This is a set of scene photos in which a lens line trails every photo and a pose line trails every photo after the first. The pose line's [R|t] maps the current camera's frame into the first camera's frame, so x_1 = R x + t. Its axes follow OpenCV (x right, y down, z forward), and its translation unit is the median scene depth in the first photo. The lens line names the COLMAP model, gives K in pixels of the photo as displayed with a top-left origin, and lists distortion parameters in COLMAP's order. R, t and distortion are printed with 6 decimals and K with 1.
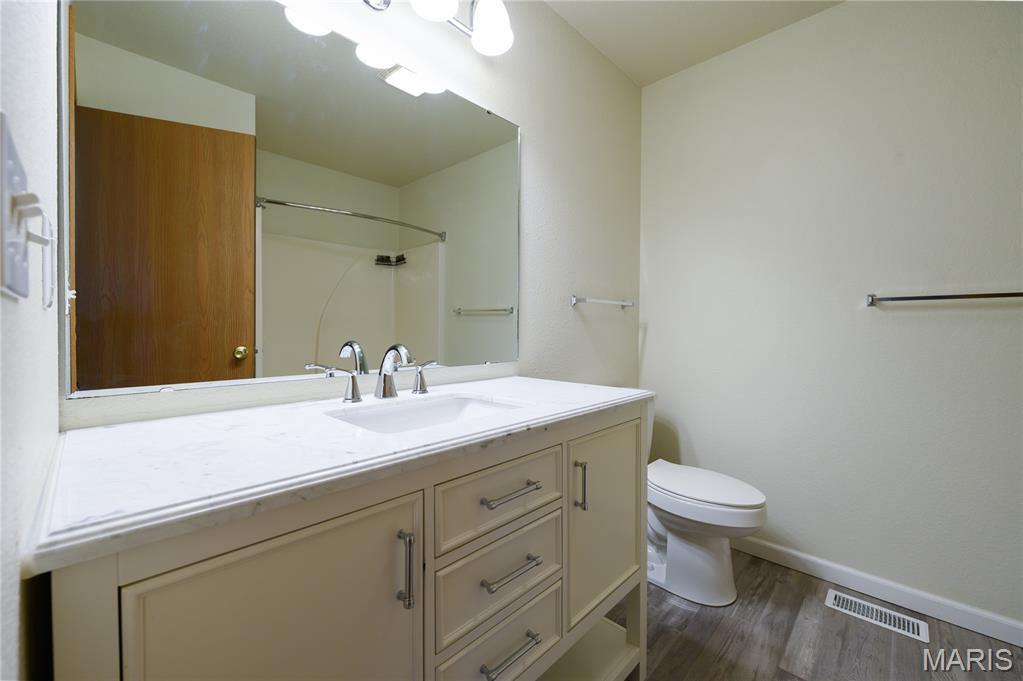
lens RADIAL K [[414.2, 0, 516.8], [0, 414.2, 340.7], [0, 0, 1]] dist [-0.001372, -0.000248]
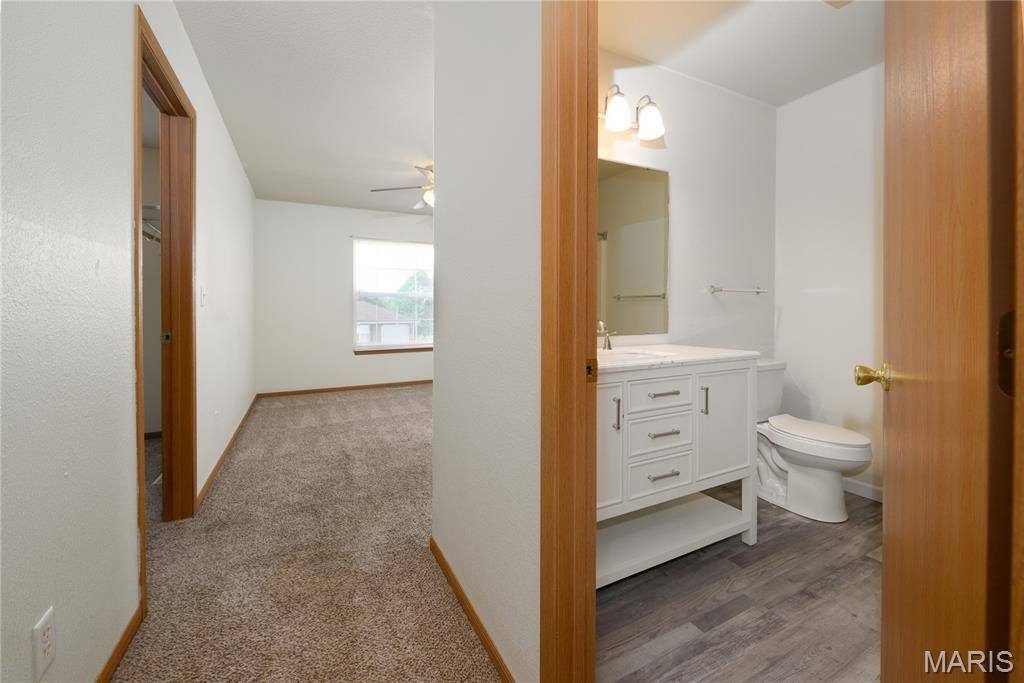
lens RADIAL K [[414.6, 0, 517.3], [0, 414.6, 341.7], [0, 0, 1]] dist [-0.001372, -0.000248]
pose [[0.939555, 0.013352, -0.342138, 0.002206], [0.001822, 0.999030, 0.043990, 0.011863], [0.342393, -0.041954, 0.938620, -0.510567]]
